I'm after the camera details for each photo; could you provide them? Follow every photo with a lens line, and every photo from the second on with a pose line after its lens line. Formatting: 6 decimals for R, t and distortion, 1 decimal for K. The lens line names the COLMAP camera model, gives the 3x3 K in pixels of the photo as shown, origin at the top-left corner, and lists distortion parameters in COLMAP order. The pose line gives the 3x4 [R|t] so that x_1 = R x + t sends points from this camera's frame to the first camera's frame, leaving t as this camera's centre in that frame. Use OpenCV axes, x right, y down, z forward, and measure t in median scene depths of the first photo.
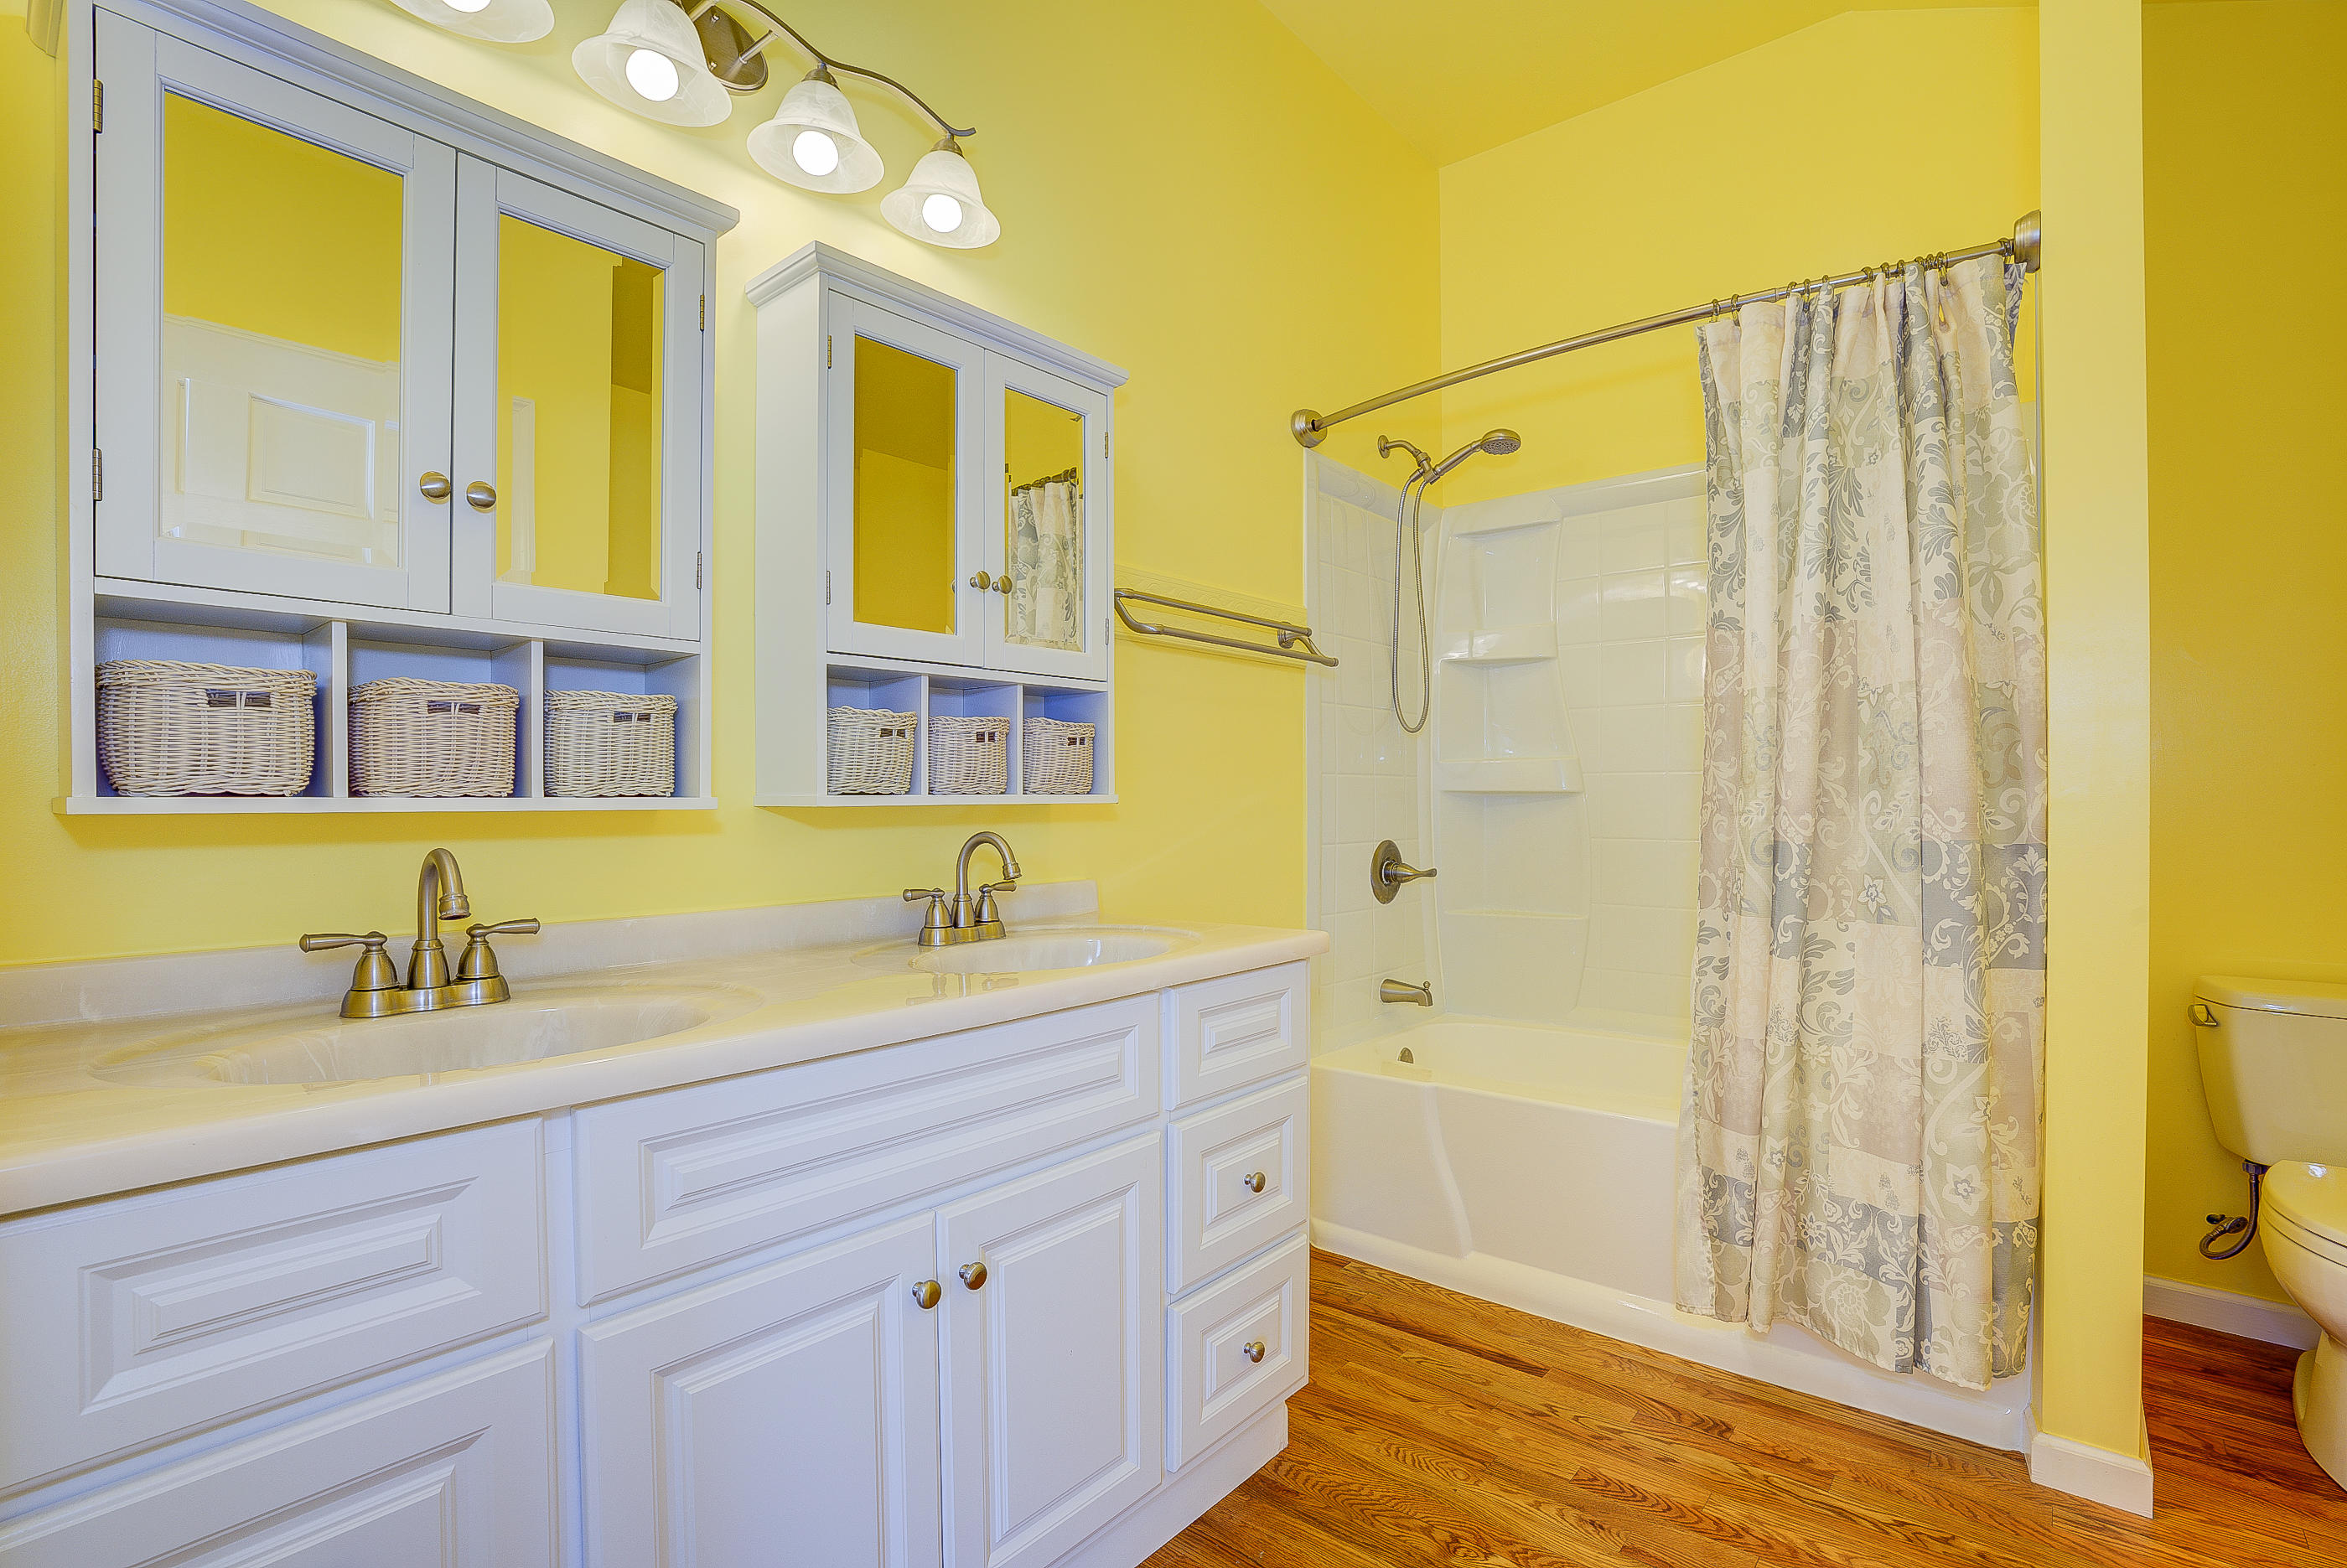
lens RADIAL K [[1081.5, 0, 1190.3], [0, 1081.5, 801.4], [0, 0, 1]] dist [-0.064848, 0.020094]
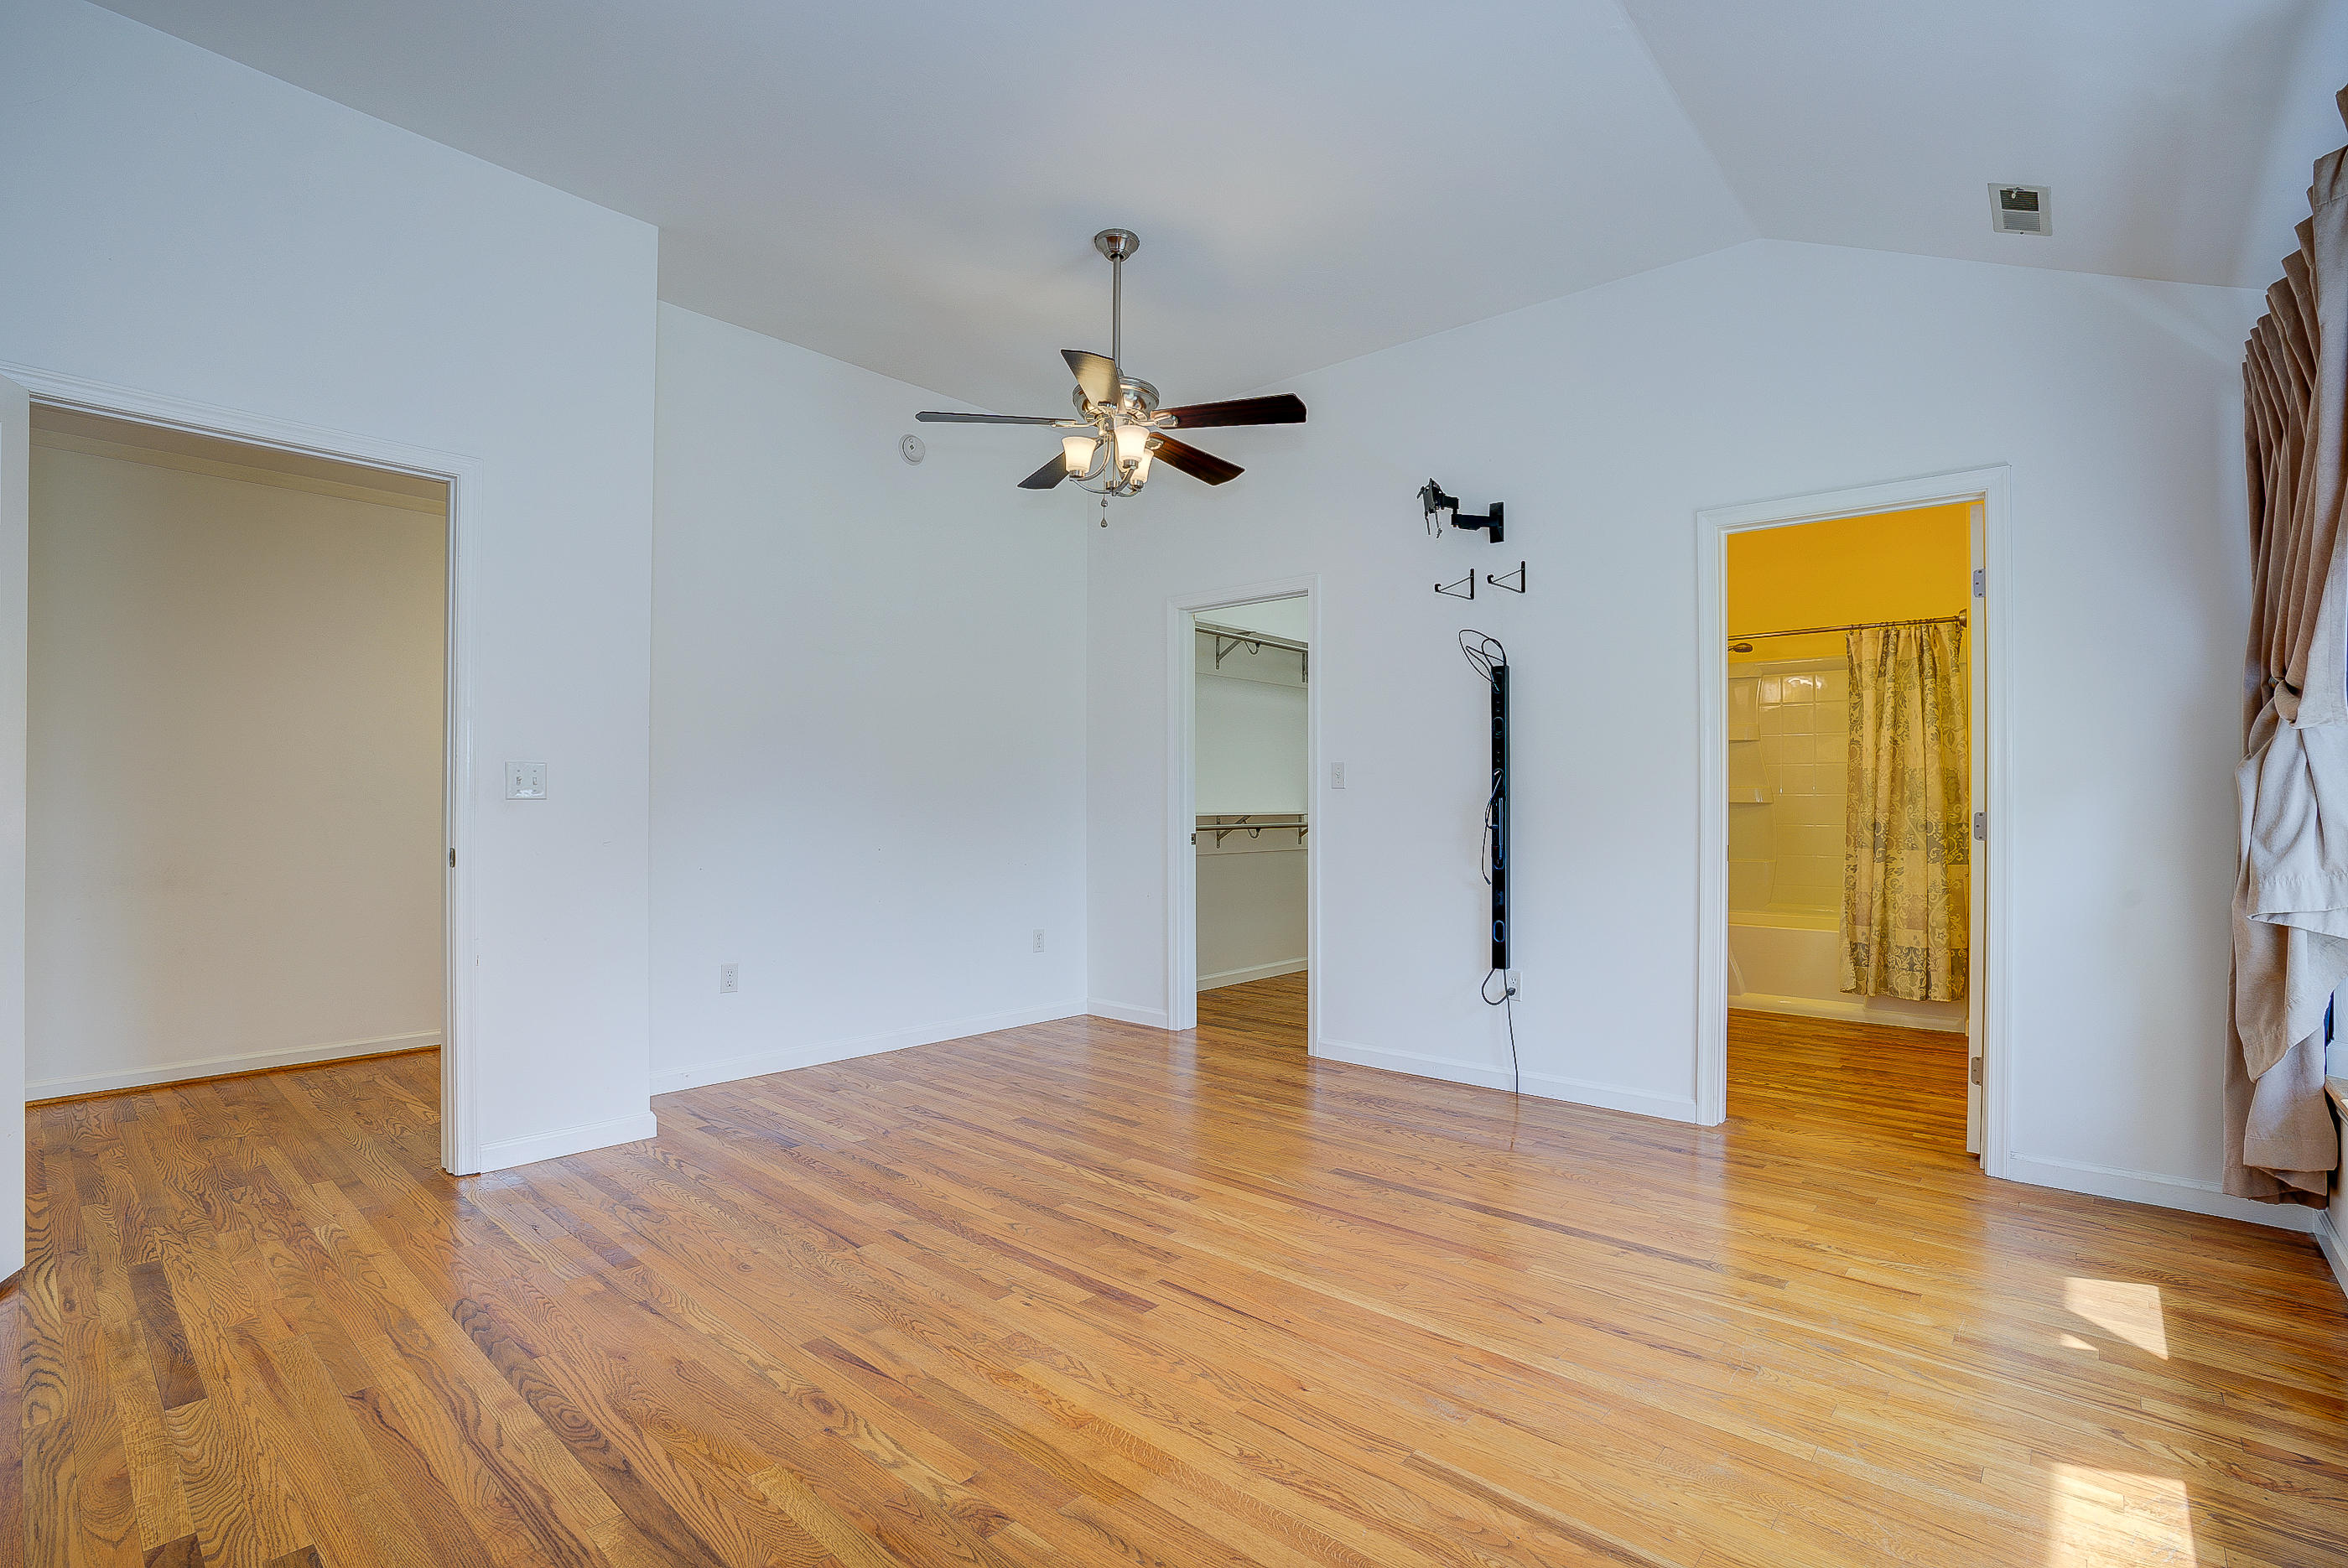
lens RADIAL K [[1082.0, 0, 1184.9], [0, 1082.0, 779.4], [0, 0, 1]] dist [-0.064848, 0.020094]
pose [[0.999427, 0.003120, -0.033698, -1.223644], [-0.003550, 0.999913, -0.012720, -0.034675], [0.033655, 0.012833, 0.999351, -1.924765]]
